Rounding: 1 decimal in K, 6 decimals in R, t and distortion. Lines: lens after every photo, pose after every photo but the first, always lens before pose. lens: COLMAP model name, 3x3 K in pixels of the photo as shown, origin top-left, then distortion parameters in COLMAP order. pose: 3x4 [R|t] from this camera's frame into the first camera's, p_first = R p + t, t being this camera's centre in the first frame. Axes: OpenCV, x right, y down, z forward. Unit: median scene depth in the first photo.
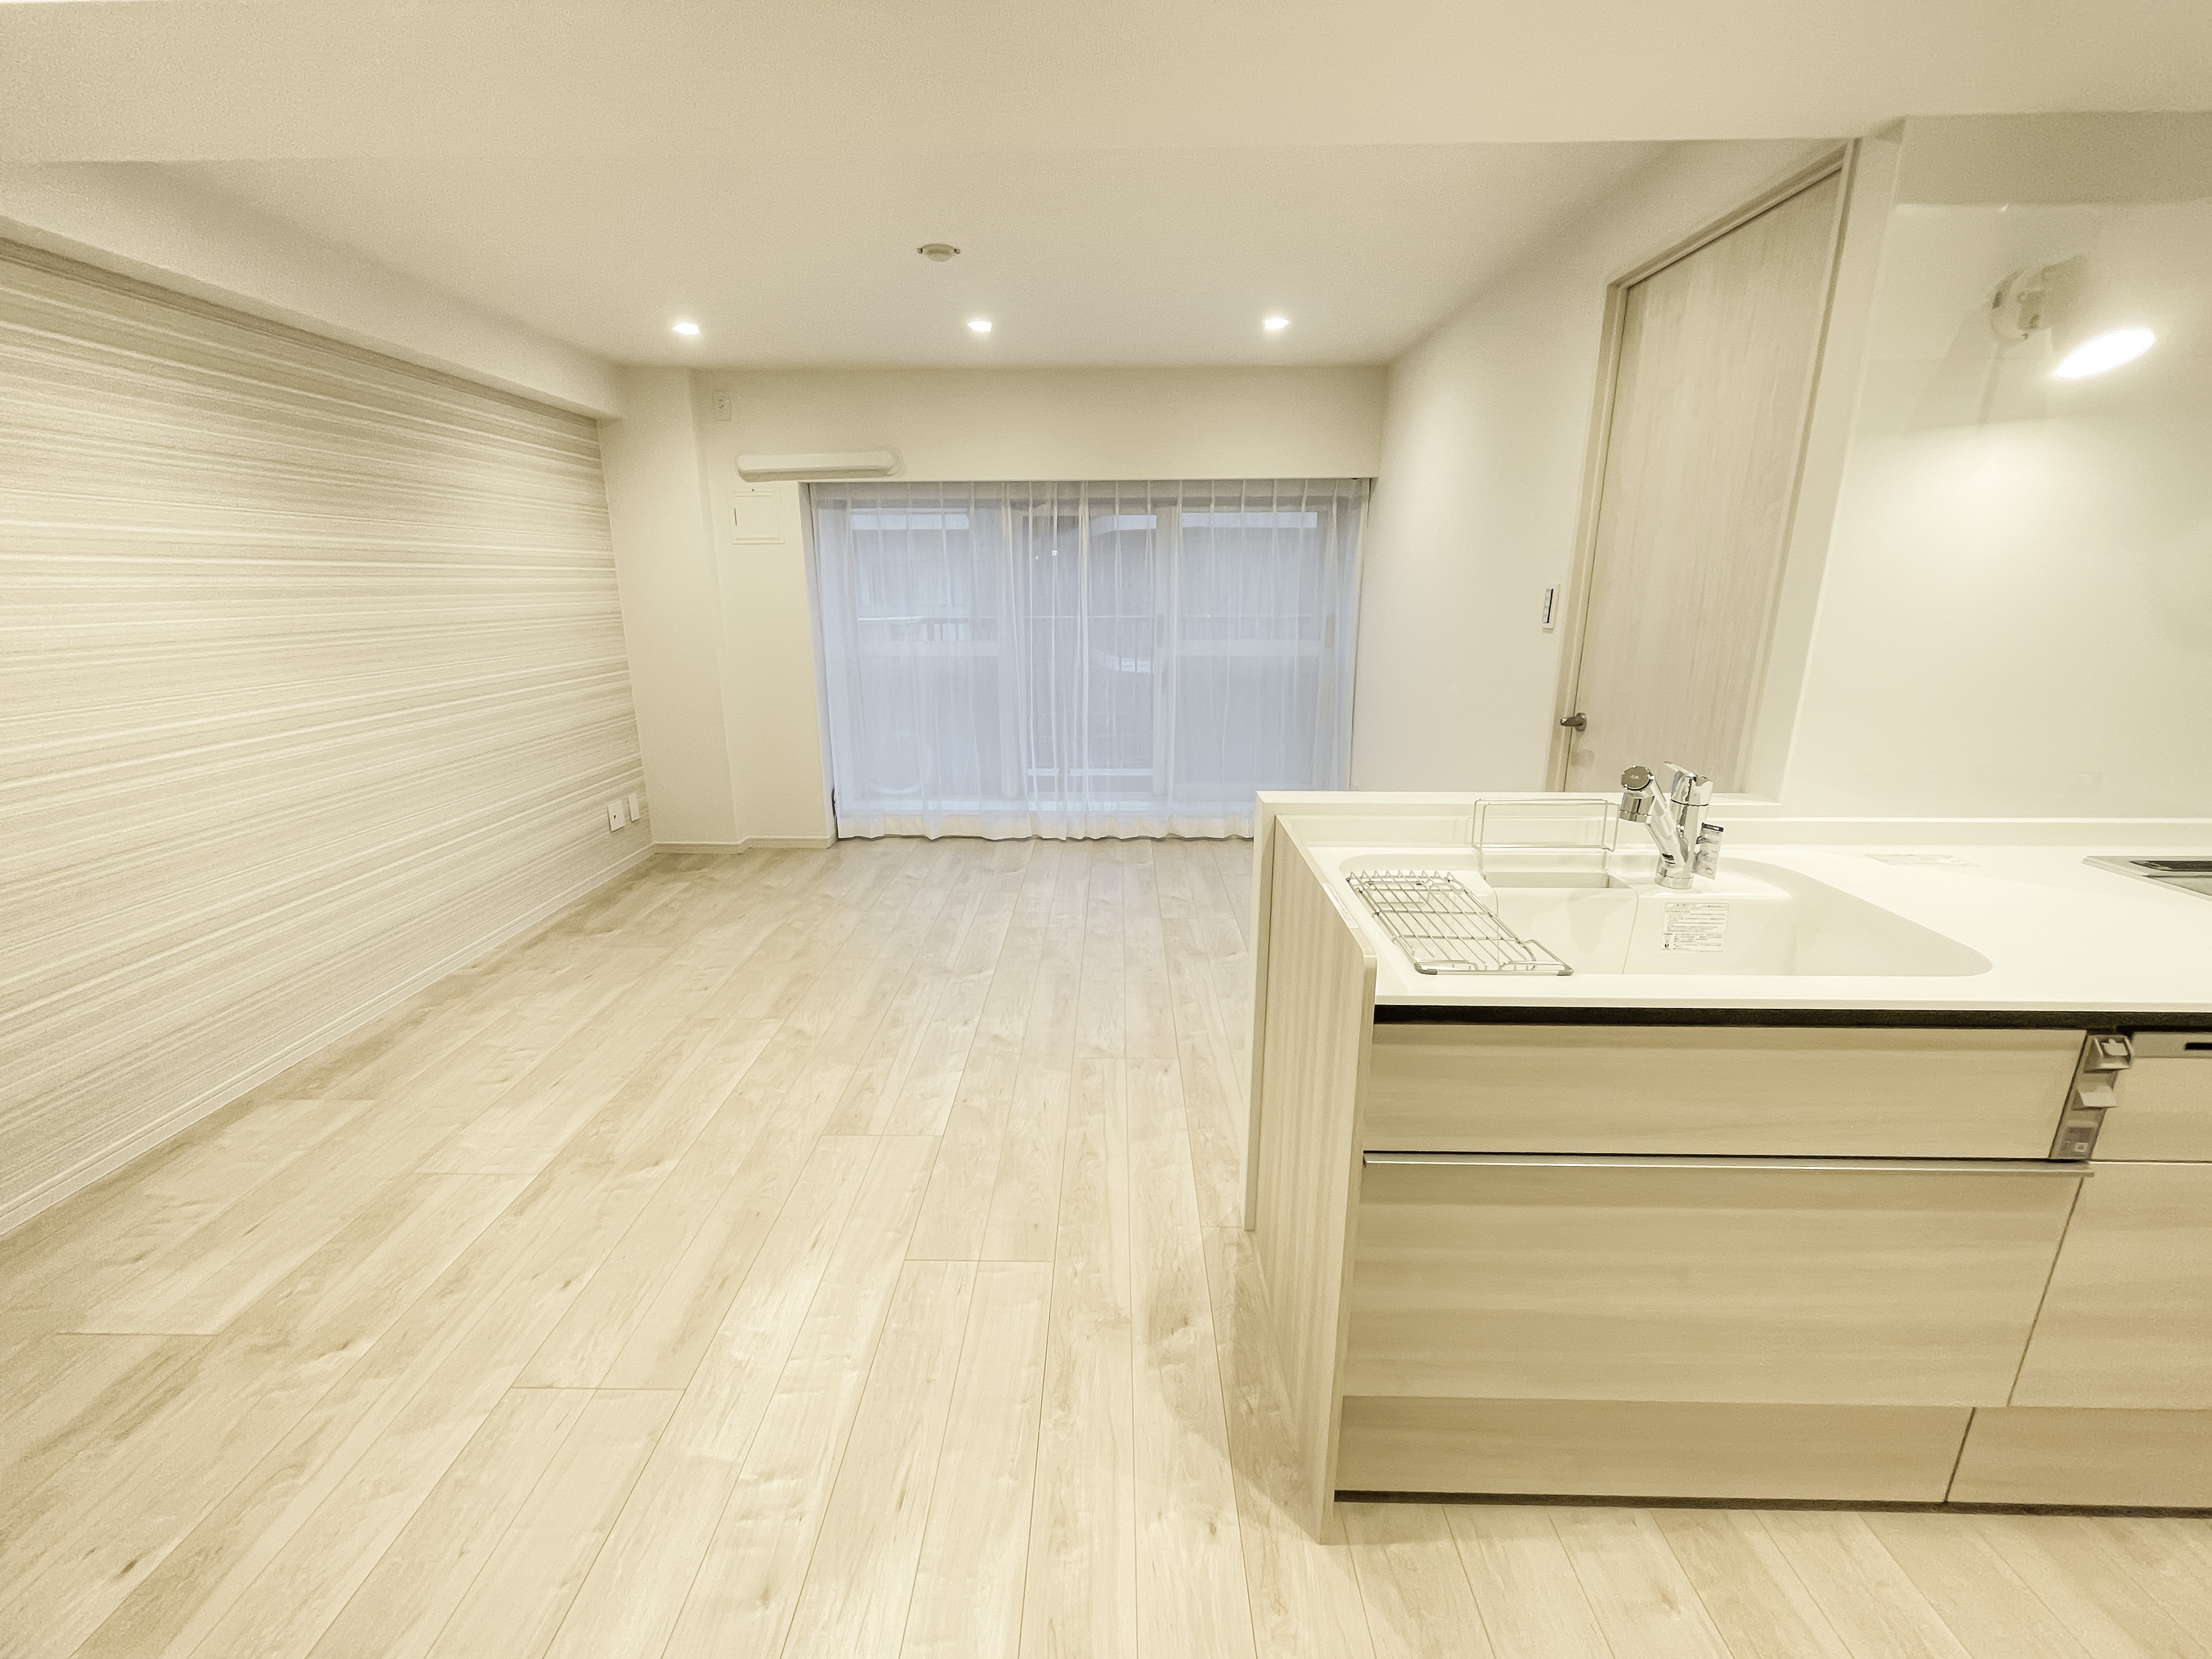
lens RADIAL K [[905.1, 0, 1097.9], [0, 905.1, 823.6], [0, 0, 1]] dist [-0.002538, 0.000351]
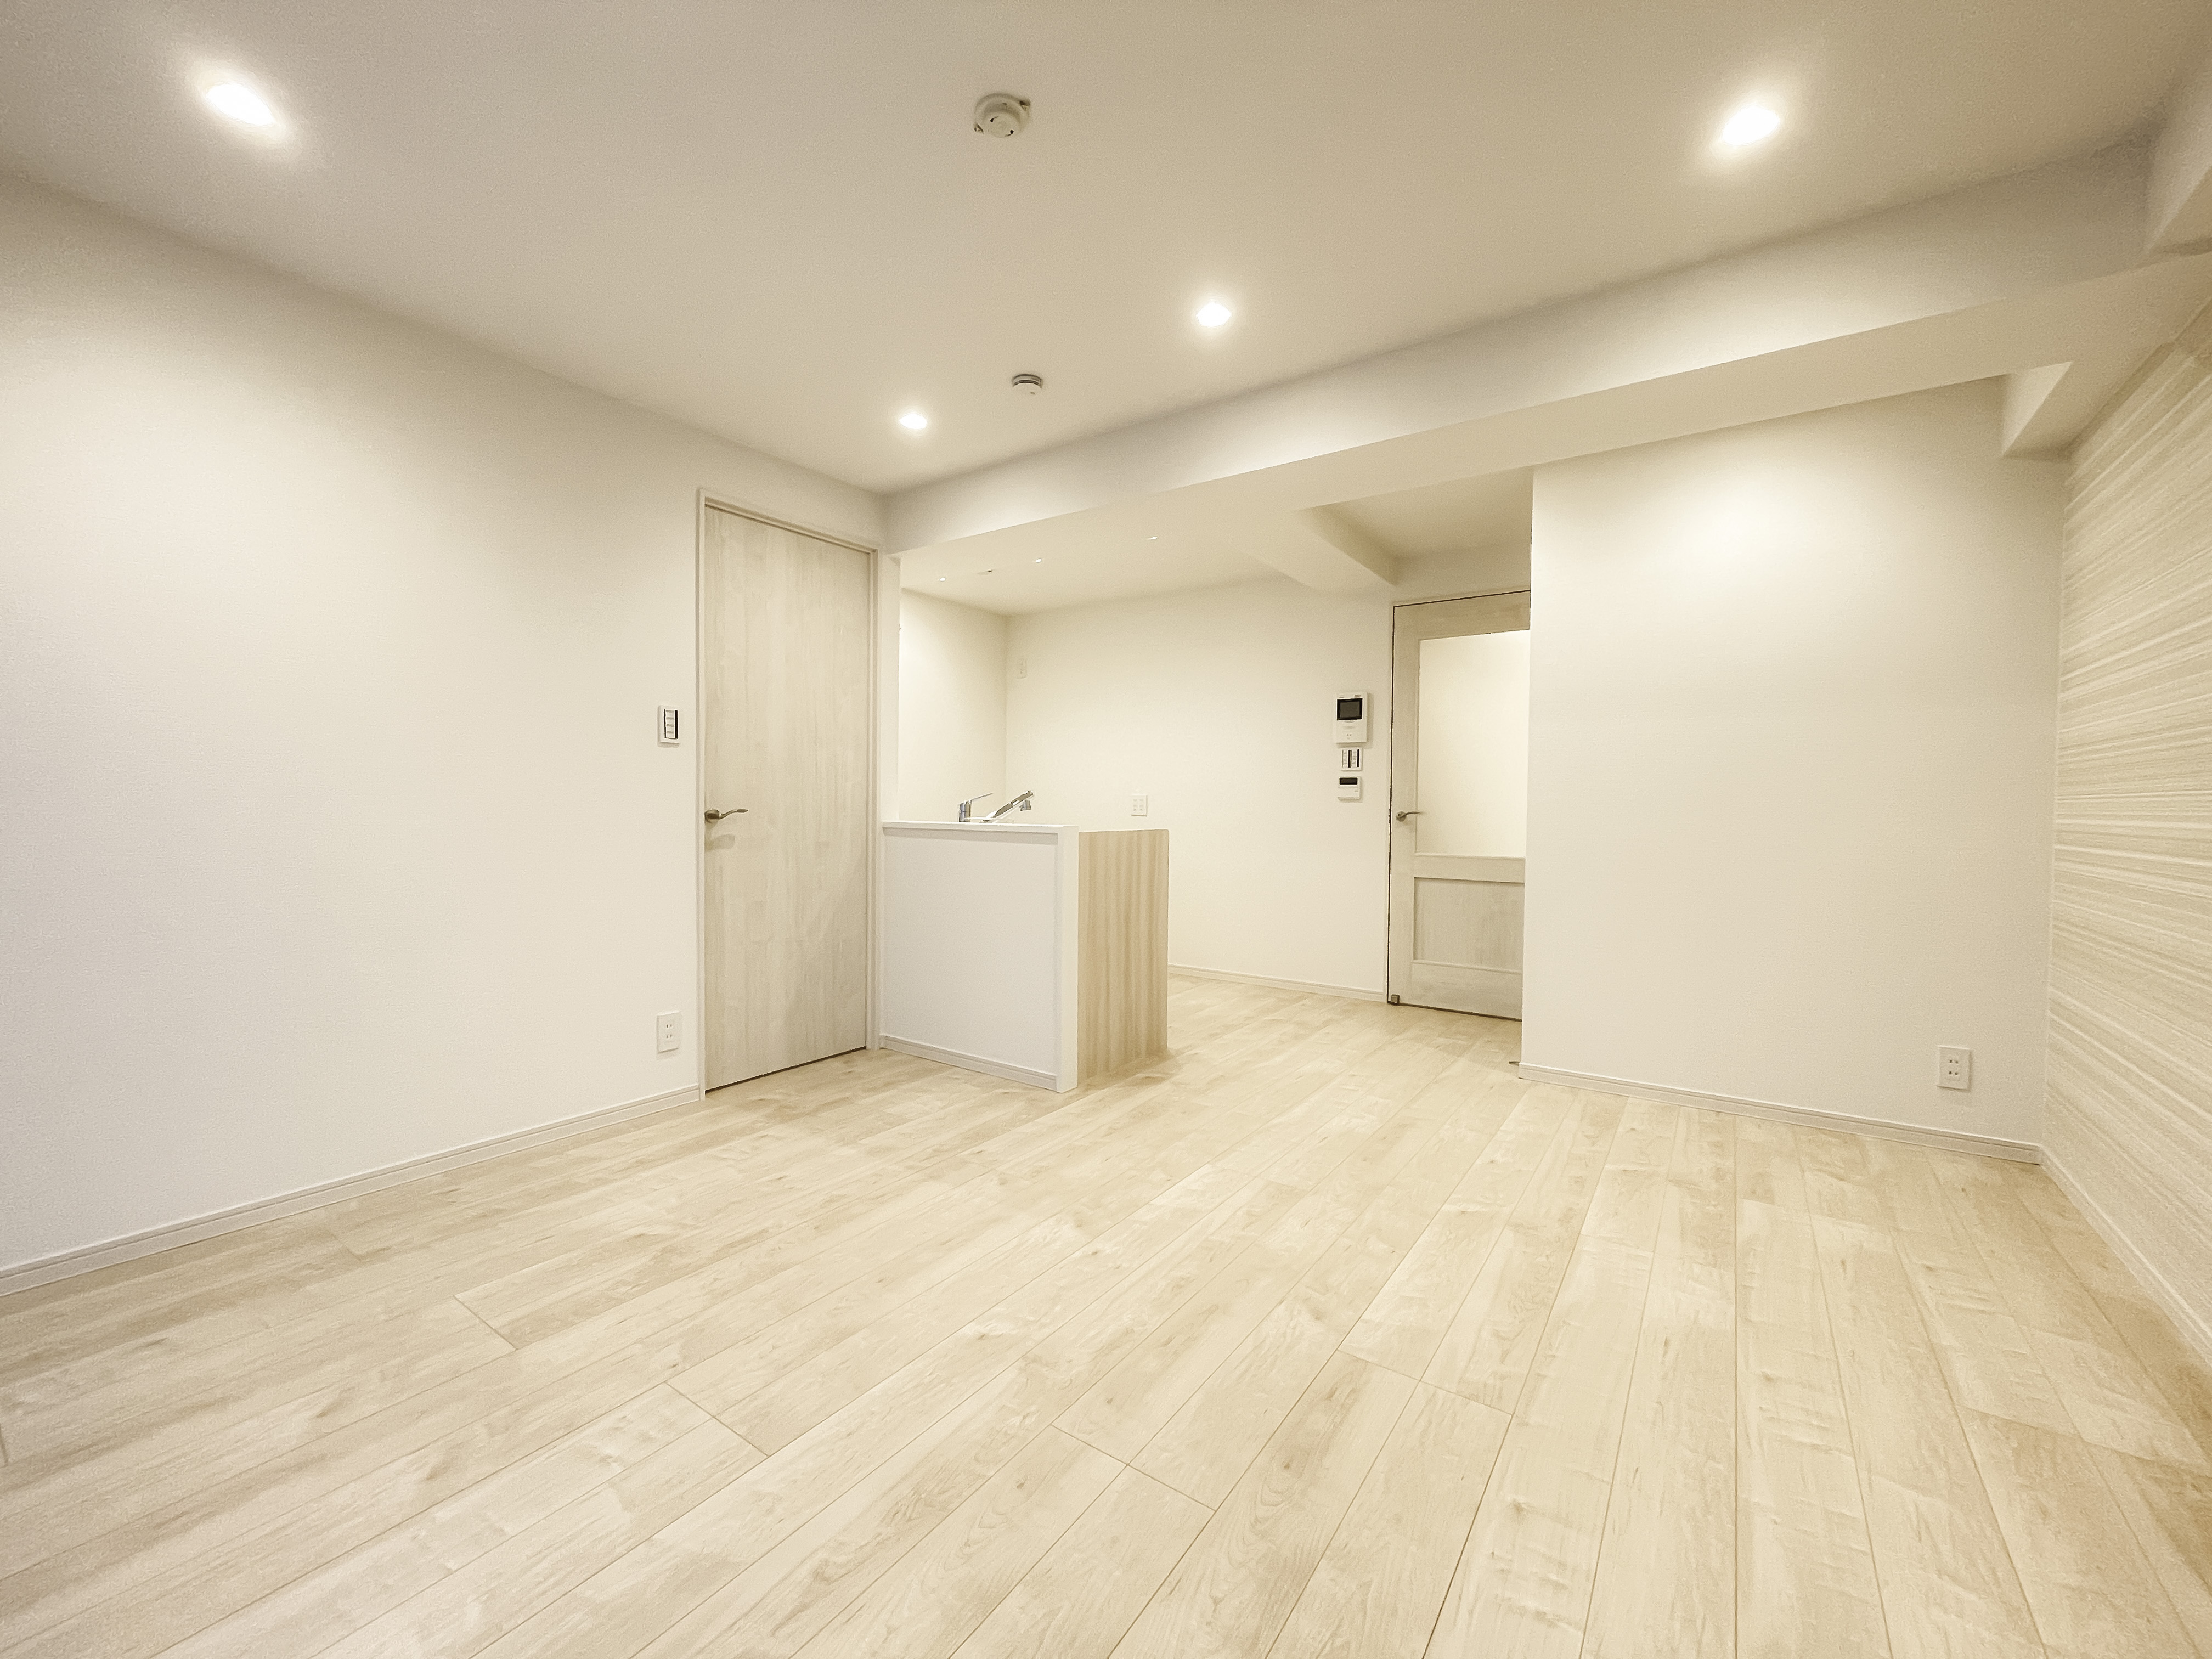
lens RADIAL K [[905.1, 0, 1097.9], [0, 905.1, 823.6], [0, 0, 1]] dist [-0.002538, 0.000351]
pose [[-0.827579, -0.015917, 0.561123, -1.032562], [0.139169, 0.962574, 0.232560, -0.522919], [-0.543824, 0.270552, -0.794391, 2.788872]]
